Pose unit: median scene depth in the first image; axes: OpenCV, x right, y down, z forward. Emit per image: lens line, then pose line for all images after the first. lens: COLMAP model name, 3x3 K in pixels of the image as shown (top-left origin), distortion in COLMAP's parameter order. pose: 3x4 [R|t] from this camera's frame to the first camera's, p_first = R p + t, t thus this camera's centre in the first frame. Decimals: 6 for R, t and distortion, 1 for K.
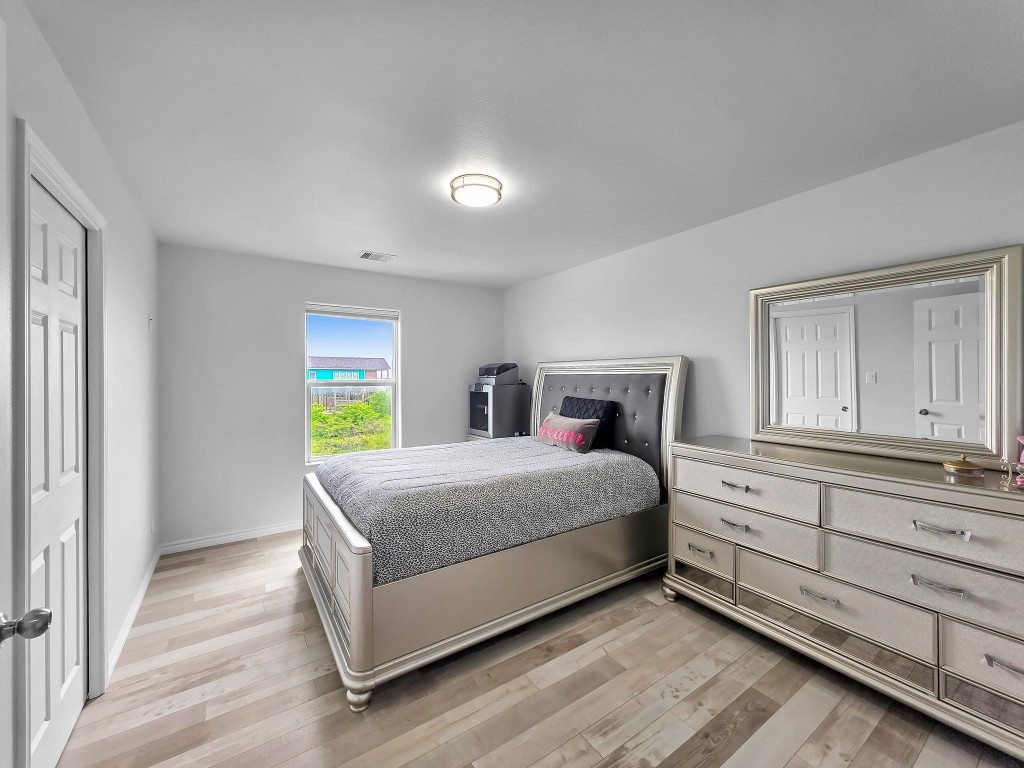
lens RADIAL K [[409.9, 0, 512.8], [0, 409.9, 379.8], [0, 0, 1]] dist [-0.000082, 0.000009]
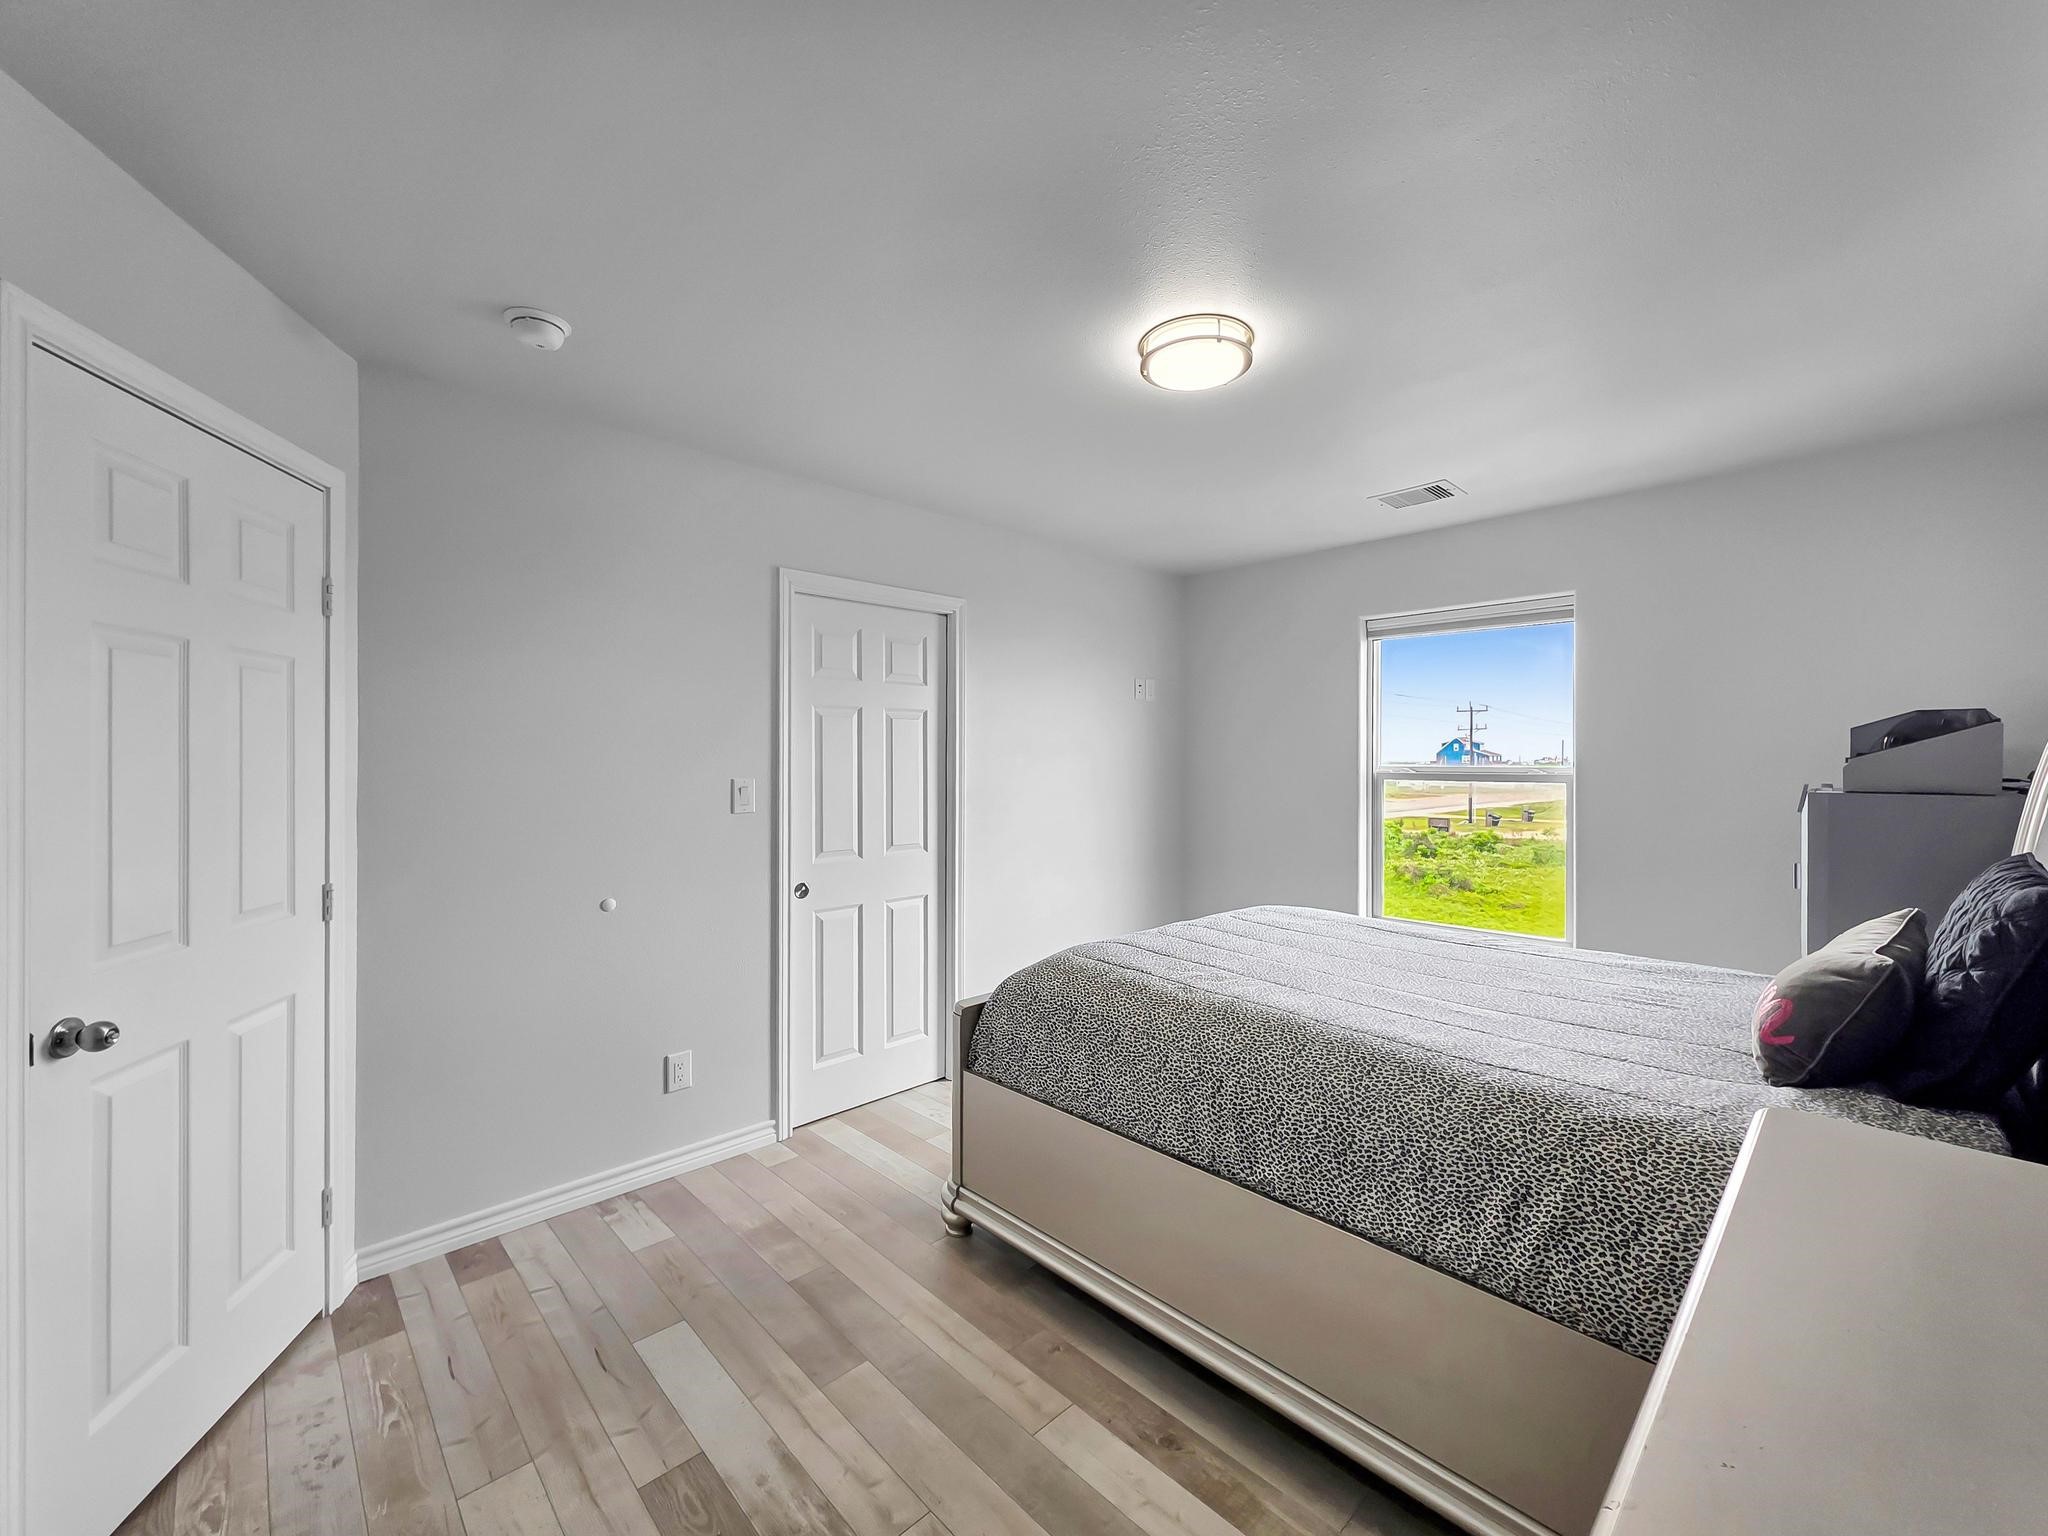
lens RADIAL K [[839.6, 0, 1027.5], [0, 839.6, 758.5], [0, 0, 1]] dist [-0.000769, -0.000041]
pose [[0.165571, 0.000937, -0.986197, 0.894739], [-0.007666, 0.999971, -0.000337, -0.009802], [0.986168, 0.007616, 0.165573, 0.737315]]
